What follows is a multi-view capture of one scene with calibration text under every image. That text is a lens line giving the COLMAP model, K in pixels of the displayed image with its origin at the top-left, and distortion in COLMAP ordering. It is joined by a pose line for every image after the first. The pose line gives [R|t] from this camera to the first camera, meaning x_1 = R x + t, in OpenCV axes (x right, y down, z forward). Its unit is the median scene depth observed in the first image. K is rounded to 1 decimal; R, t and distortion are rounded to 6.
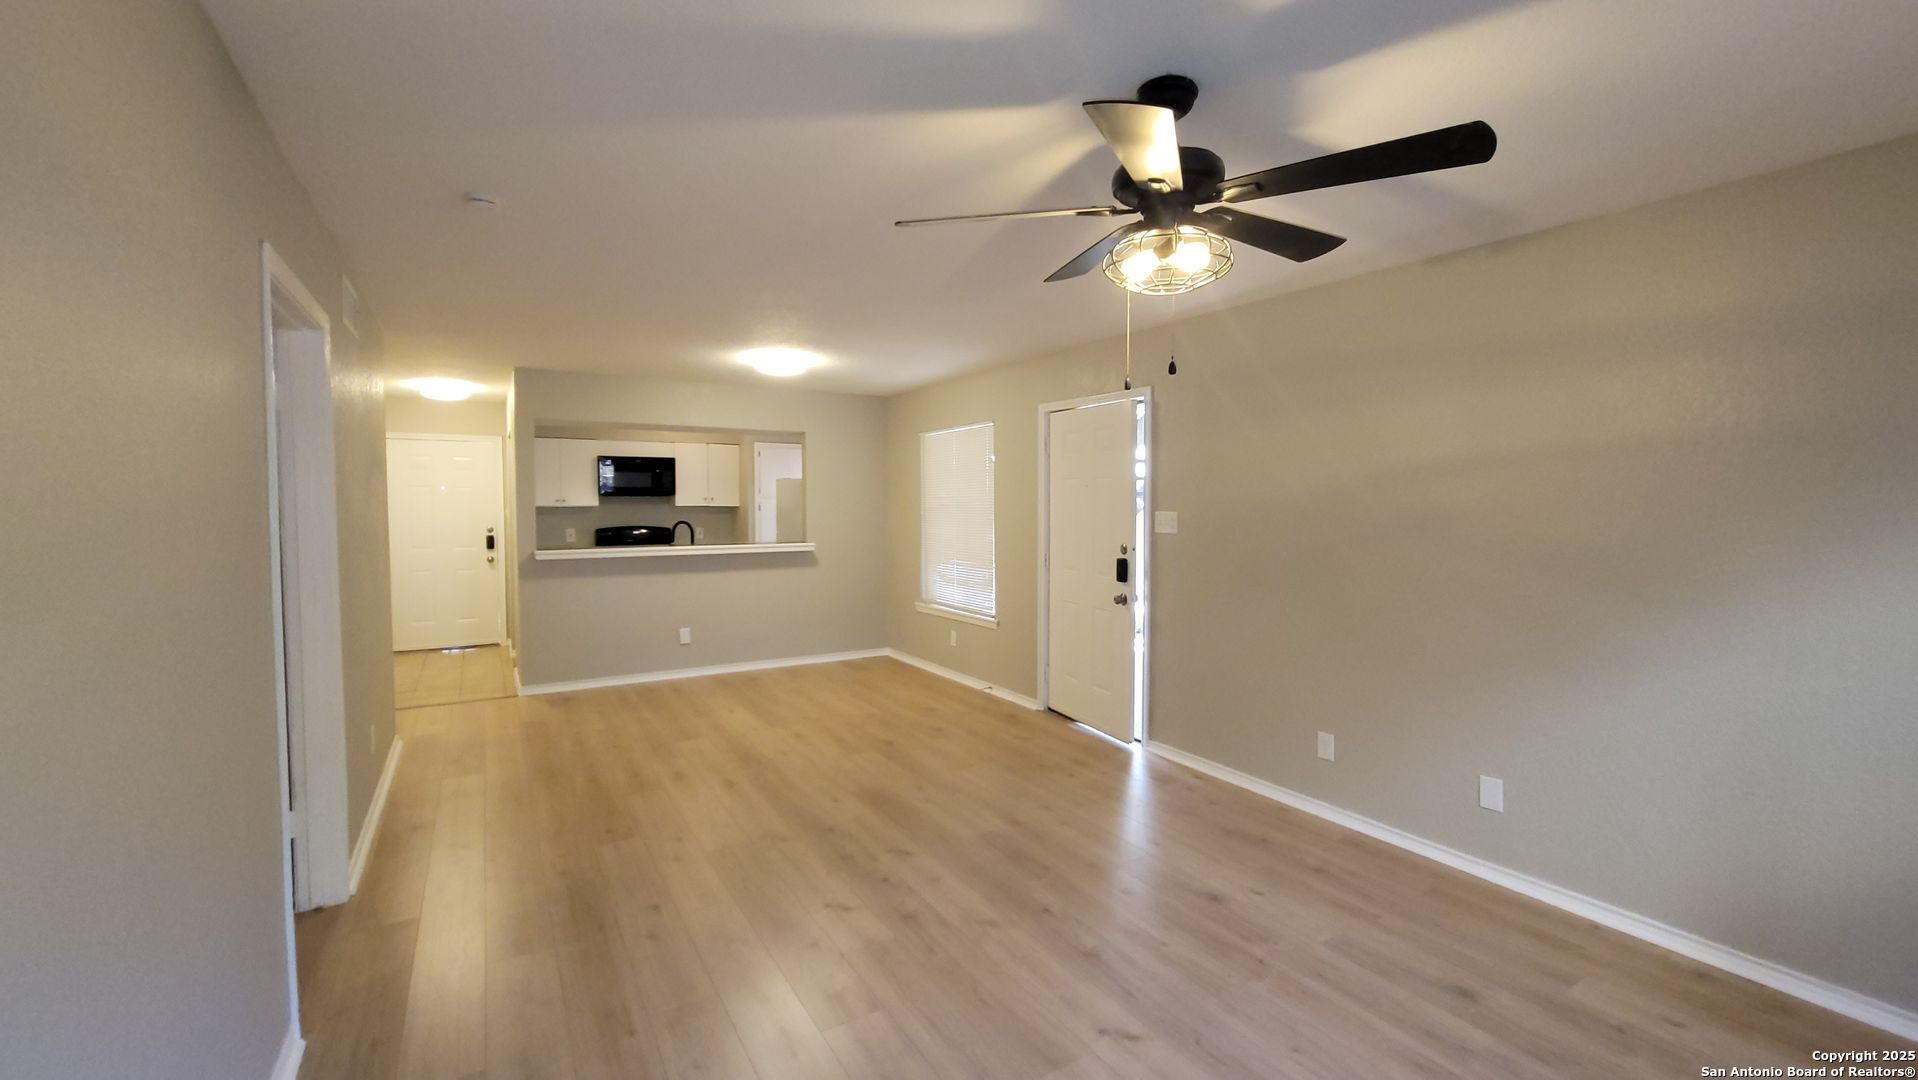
lens RADIAL K [[782.7, 0, 969.5], [0, 782.7, 554.7], [0, 0, 1]] dist [-0.000595, 0.001205]
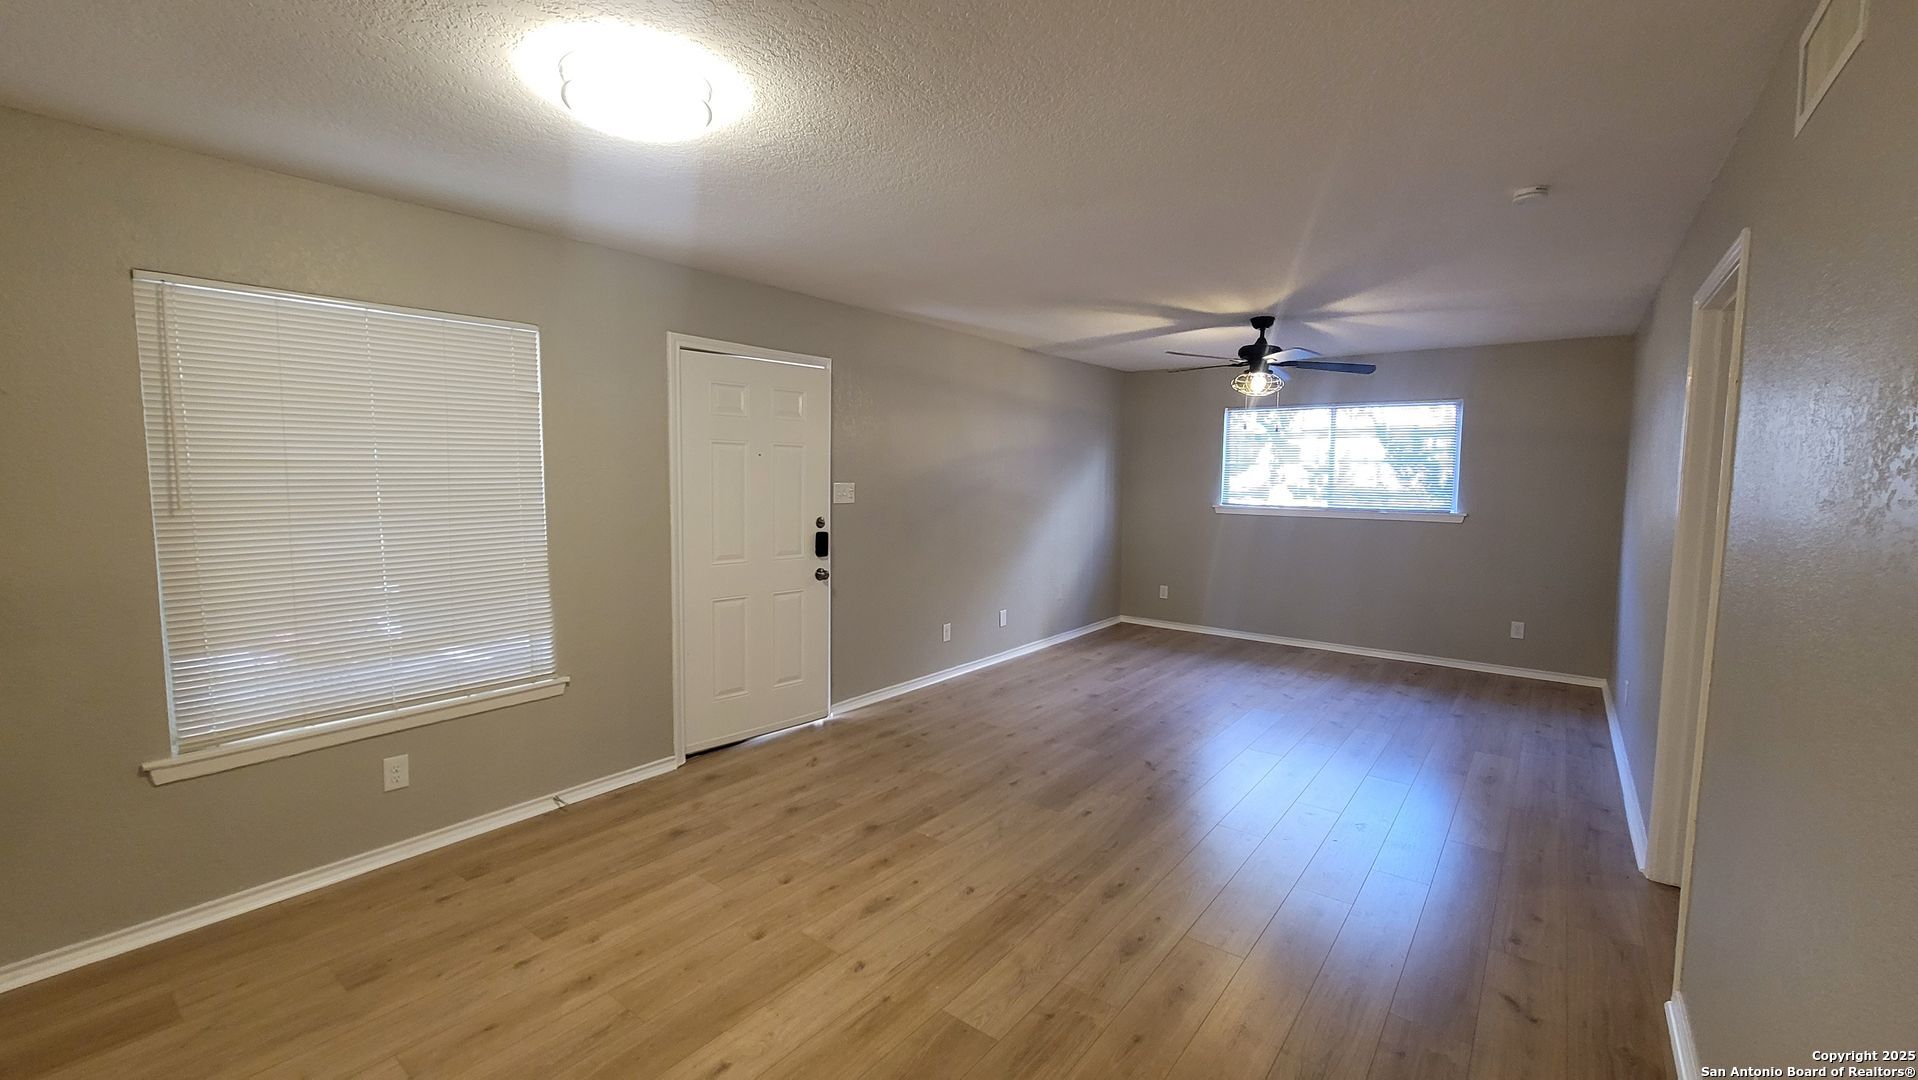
lens RADIAL K [[782.7, 0, 954.0], [0, 782.7, 538.0], [0, 0, 1]] dist [-0.000595, 0.001205]
pose [[-0.345984, -0.087843, 0.934119, -0.788682], [0.050294, 0.992440, 0.111956, -0.091012], [-0.936891, 0.085715, -0.338951, 1.204887]]
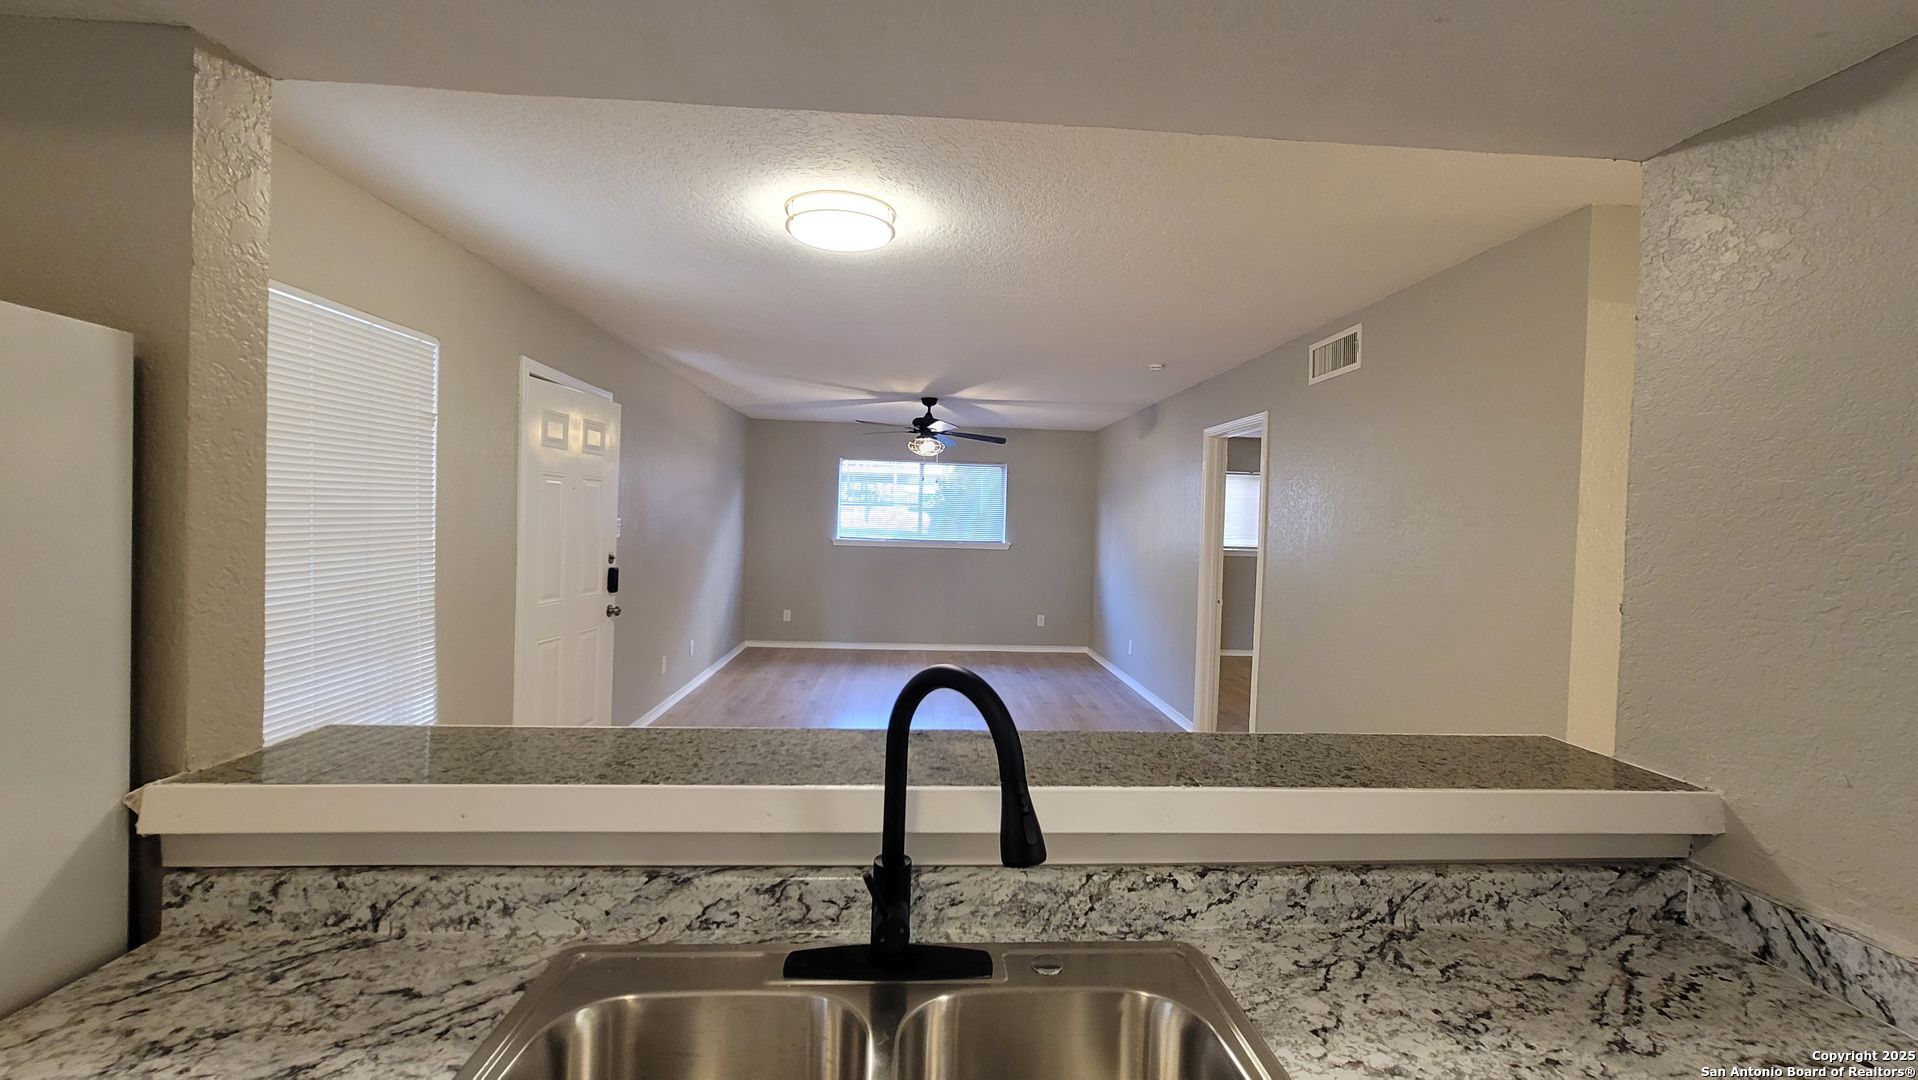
lens RADIAL K [[782.7, 0, 962.6], [0, 782.7, 531.5], [0, 0, 1]] dist [-0.000595, 0.001205]
pose [[-0.879972, -0.038122, 0.473494, -0.648255], [-0.000838, 0.996898, 0.078704, -0.117831], [-0.475025, 0.068860, -0.877274, 1.670740]]
